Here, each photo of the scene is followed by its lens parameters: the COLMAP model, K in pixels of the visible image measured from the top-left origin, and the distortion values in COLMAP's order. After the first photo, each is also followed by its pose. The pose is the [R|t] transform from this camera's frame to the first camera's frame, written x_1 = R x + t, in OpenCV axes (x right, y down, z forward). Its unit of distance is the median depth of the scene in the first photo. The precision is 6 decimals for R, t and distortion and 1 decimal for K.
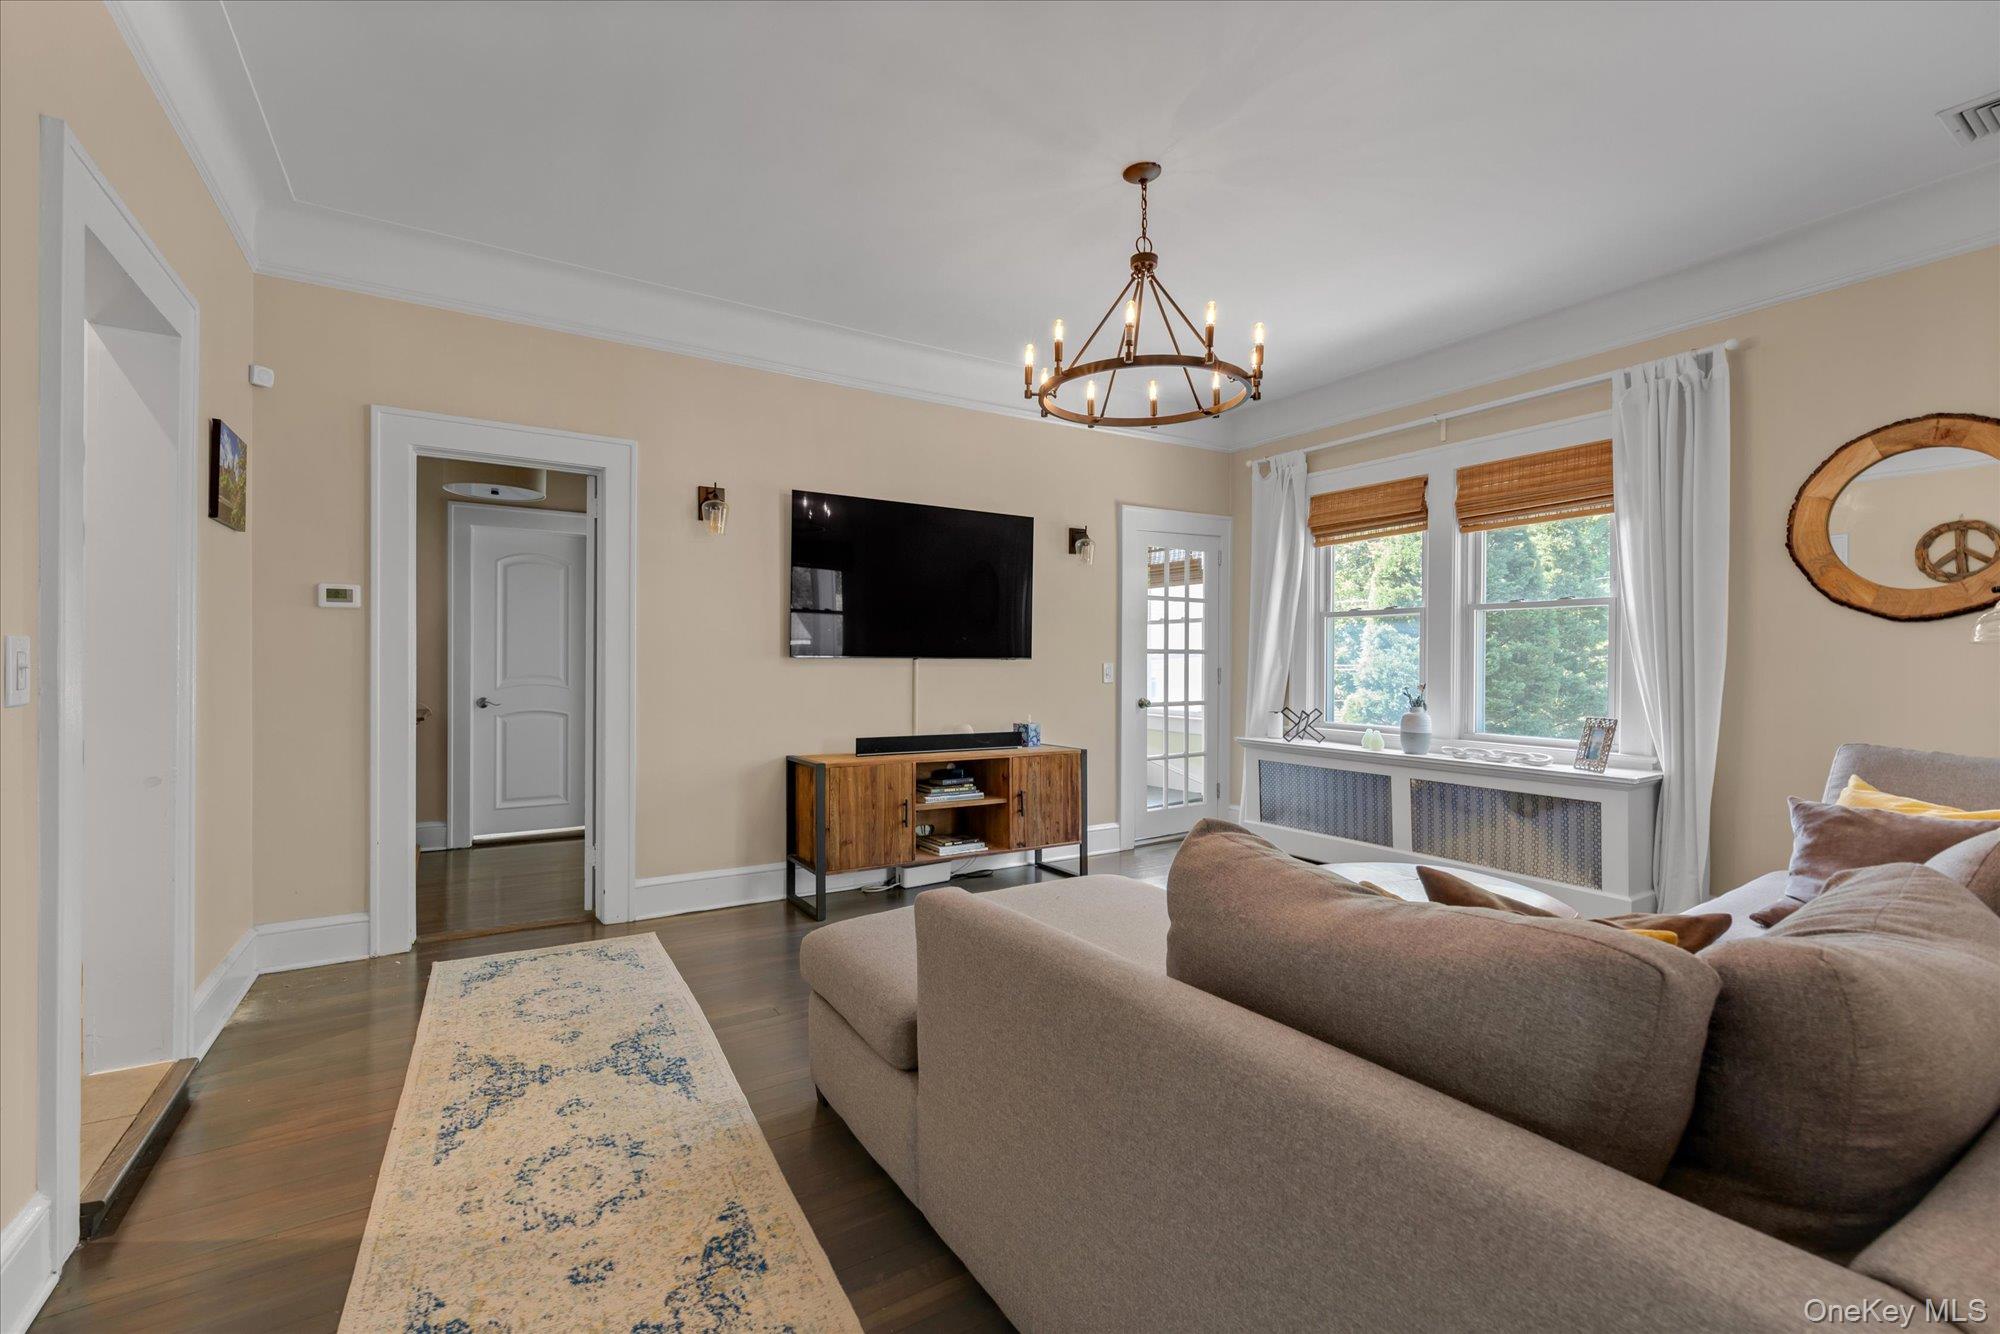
lens RADIAL K [[872.9, 0, 981.4], [0, 872.9, 657.3], [0, 0, 1]] dist [0.004885, -0.000881]
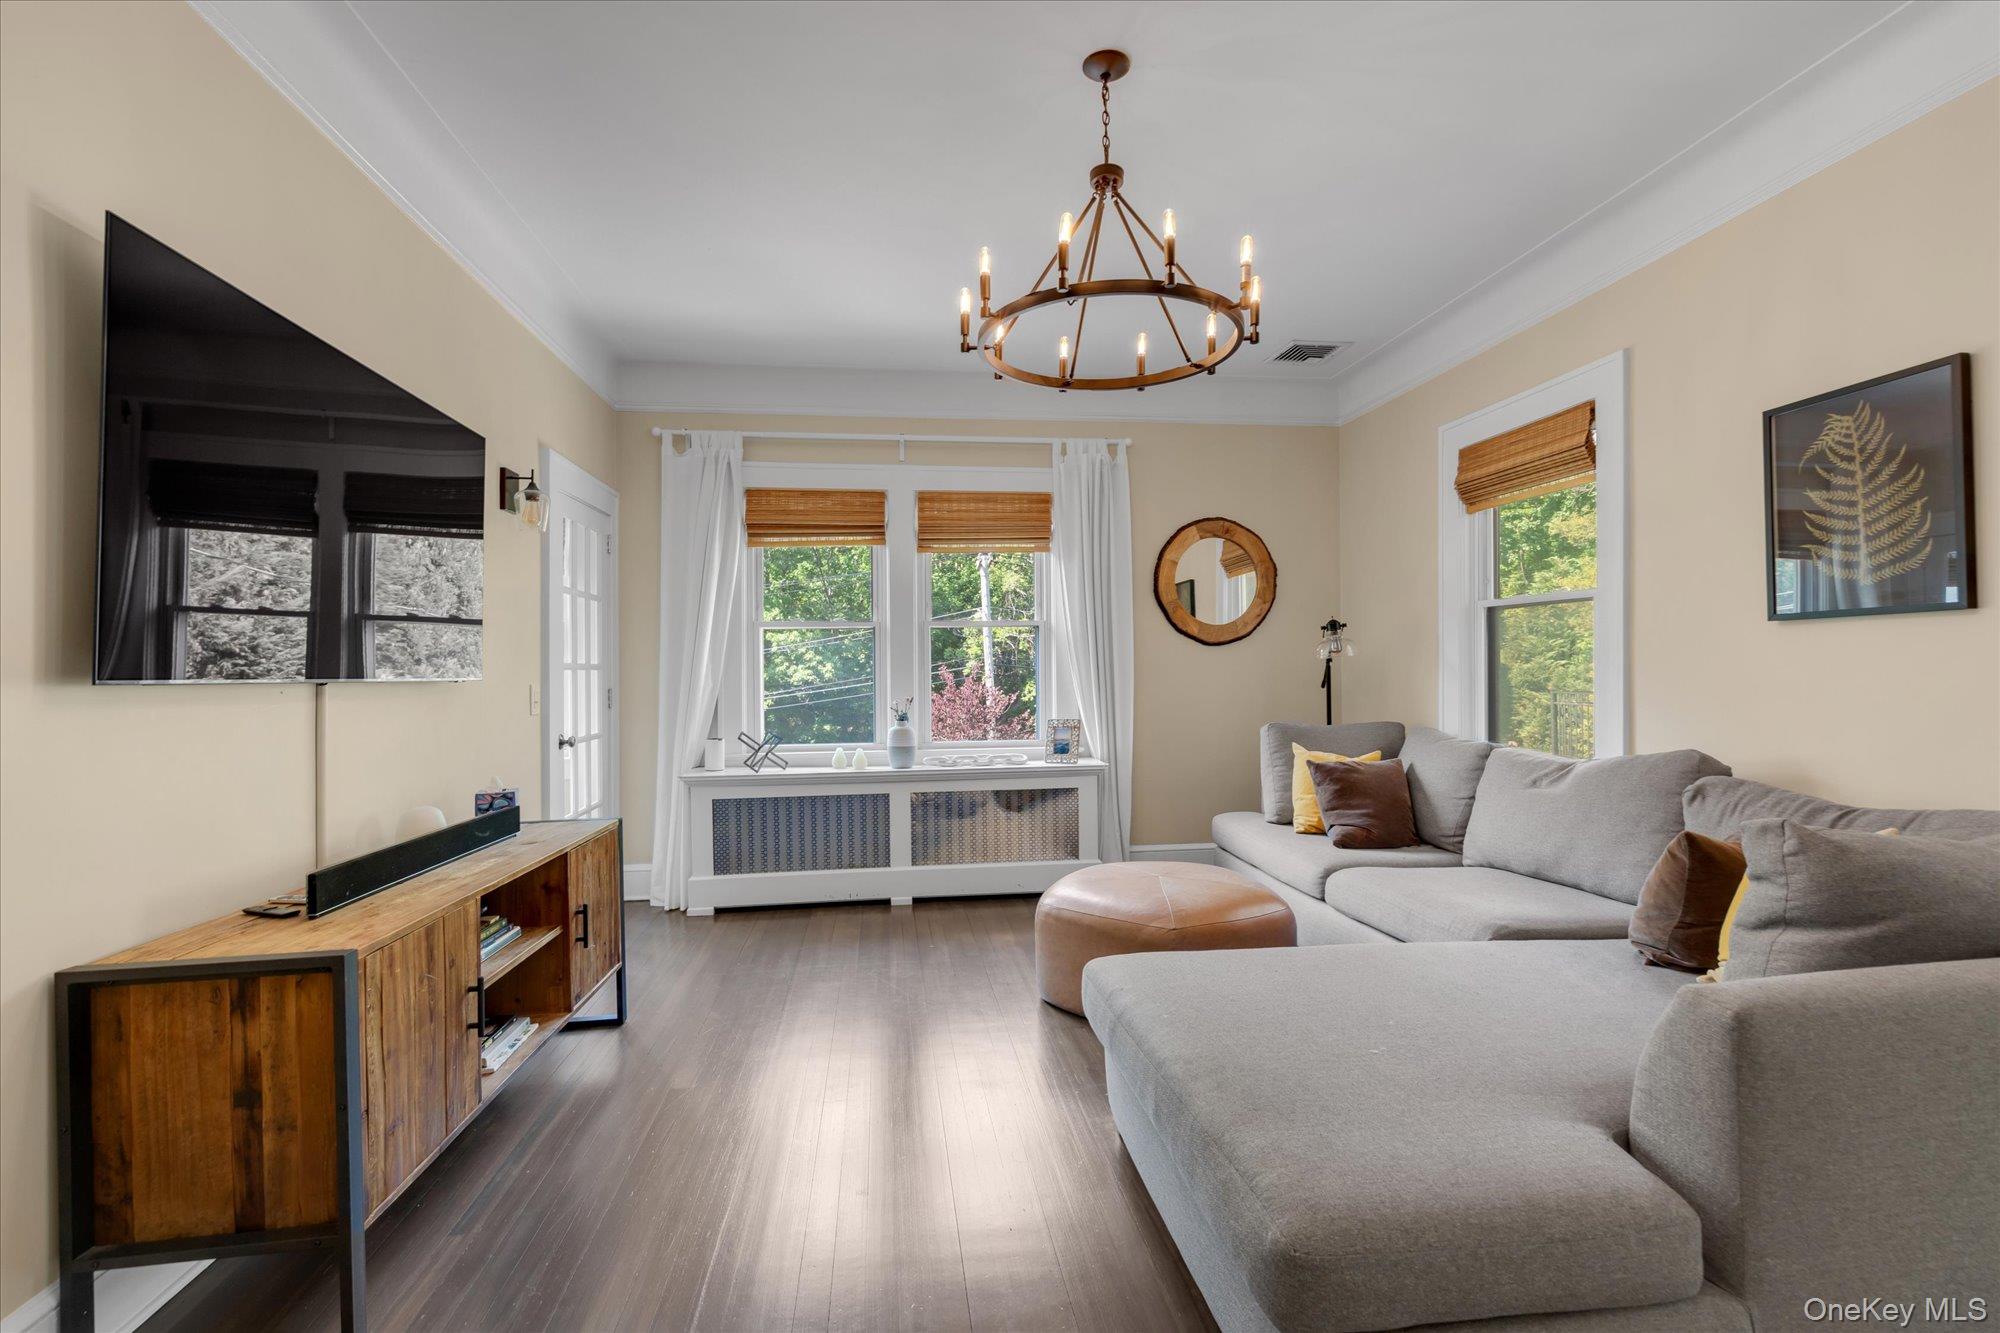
lens RADIAL K [[872.9, 0, 1003.0], [0, 872.9, 657.6], [0, 0, 1]] dist [0.004885, -0.000881]
pose [[0.393411, 0.005447, 0.919347, -0.427585], [0.010915, 0.999884, -0.010595, -0.004421], [-0.919298, 0.014203, 0.393306, 0.568560]]
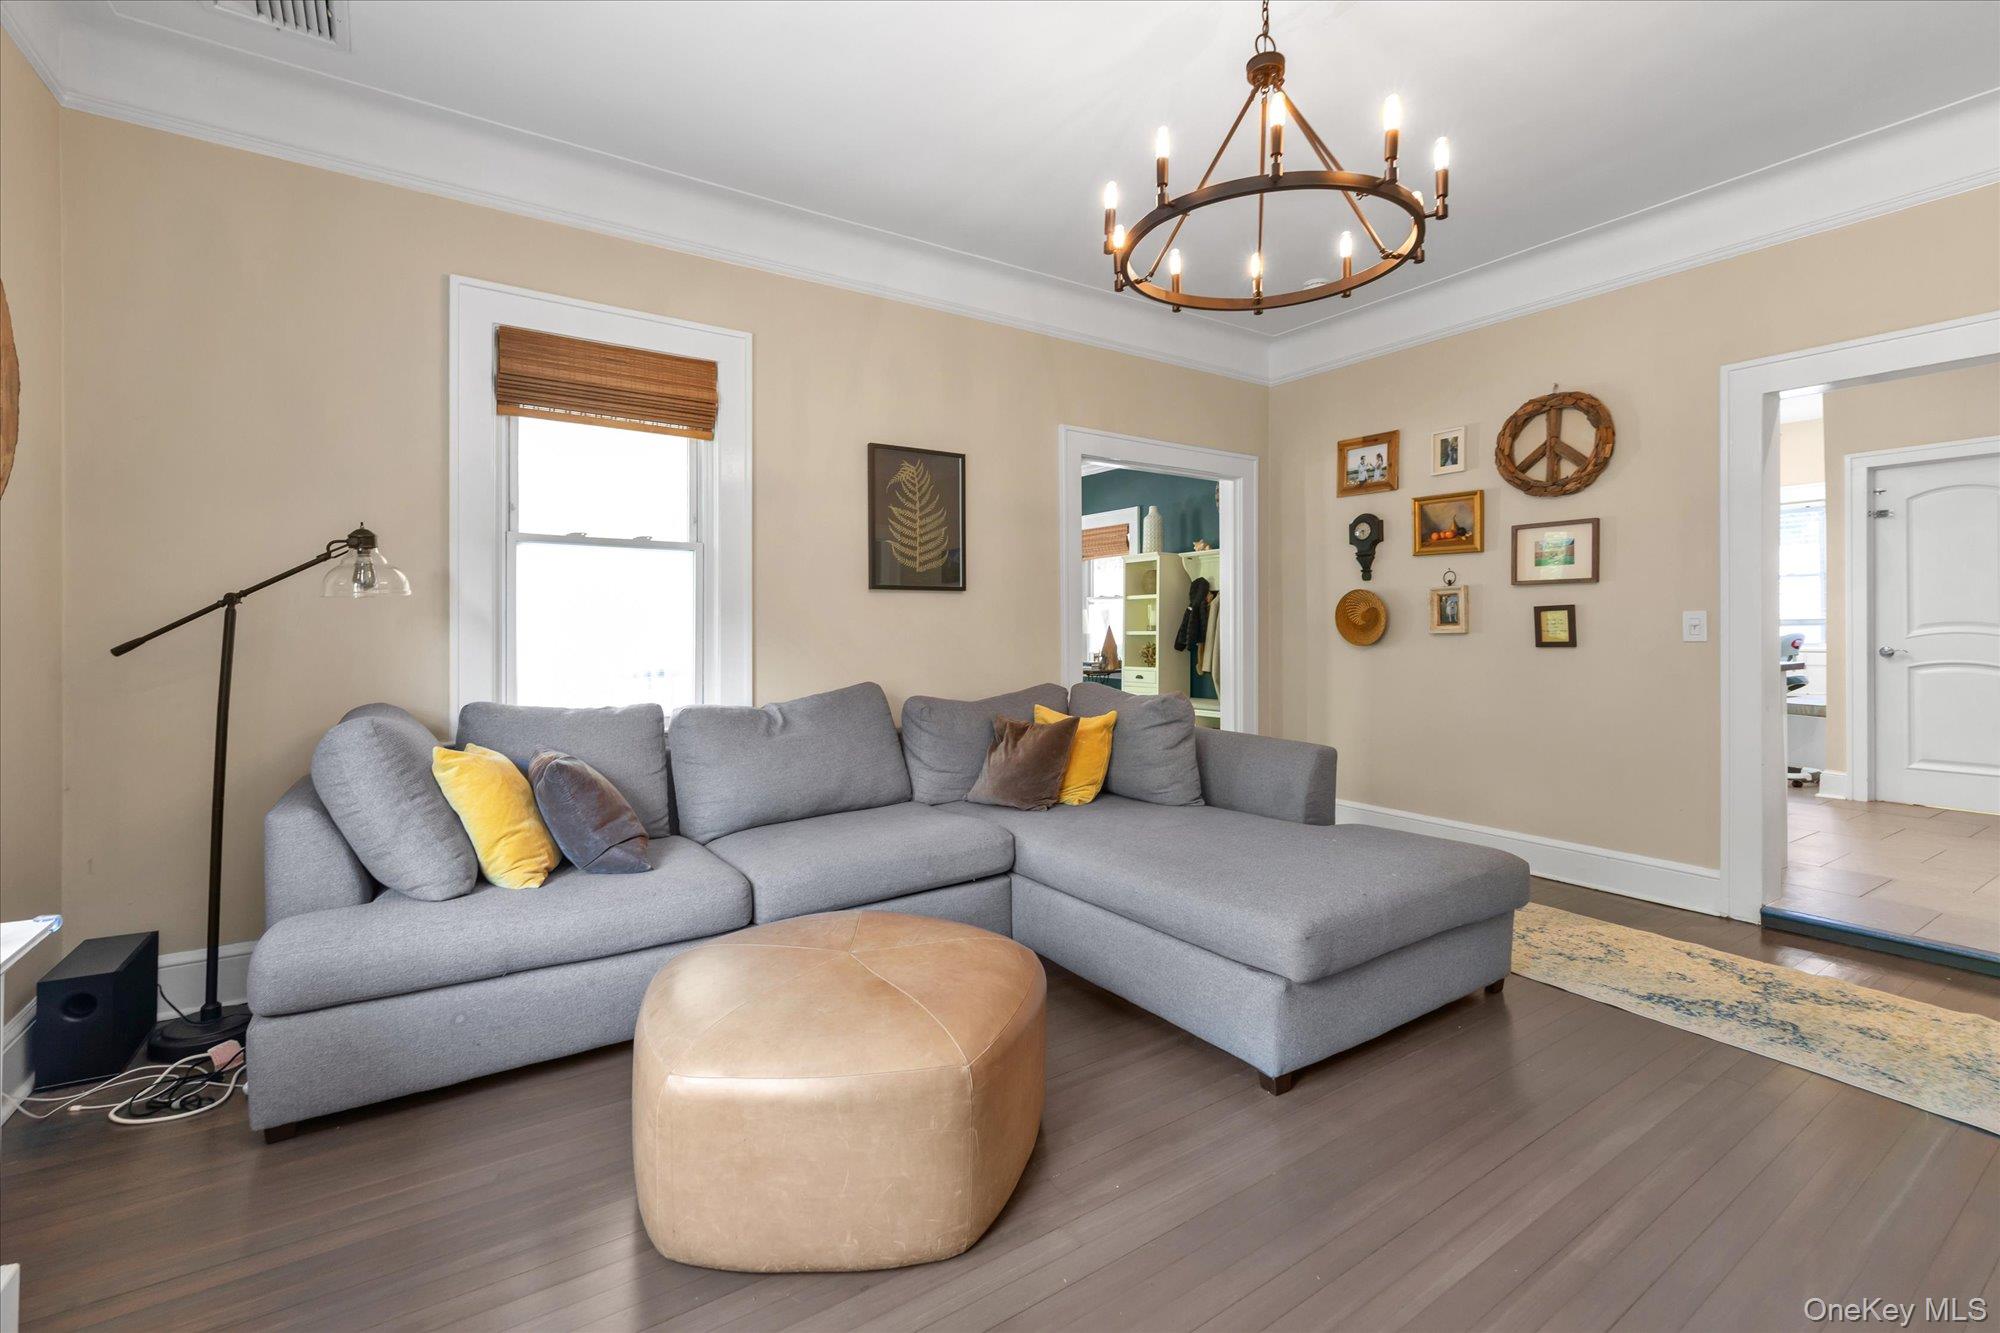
lens RADIAL K [[872.9, 0, 1005.8], [0, 872.9, 629.1], [0, 0, 1]] dist [0.004885, -0.000881]
pose [[-0.999020, -0.002608, -0.044179, 0.311903], [-0.002422, 0.999988, -0.004259, 0.014863], [0.044190, -0.004148, -0.999015, 1.257190]]
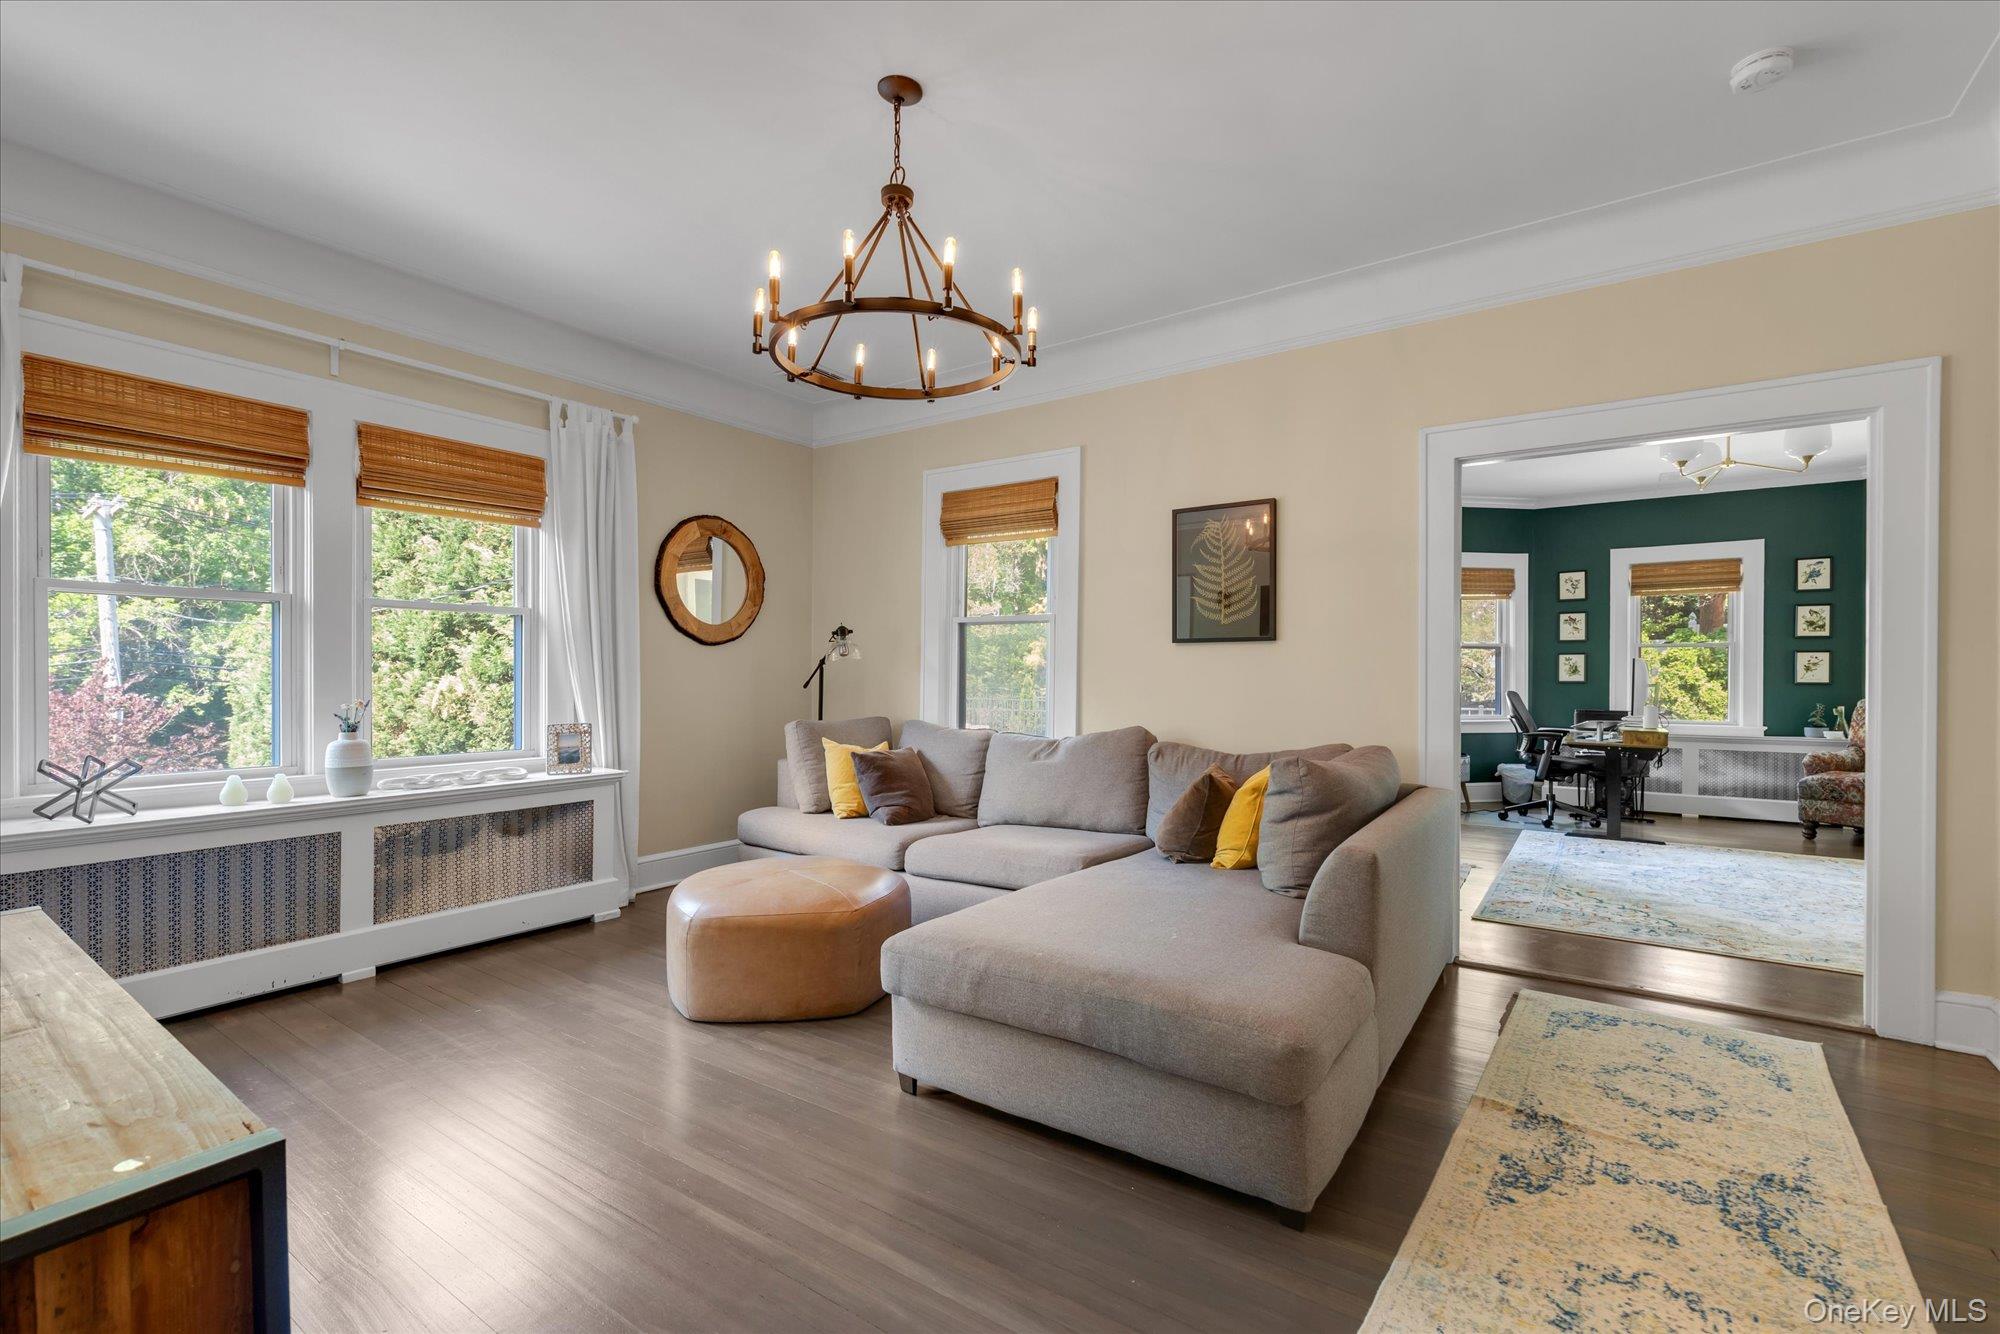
lens RADIAL K [[872.9, 0, 1004.0], [0, 872.9, 678.5], [0, 0, 1]] dist [0.004885, -0.000881]
pose [[-0.416150, -0.010347, 0.909237, -0.457362], [-0.005797, 0.999945, 0.008726, 0.002027], [-0.909277, -0.001640, -0.416188, 0.917379]]
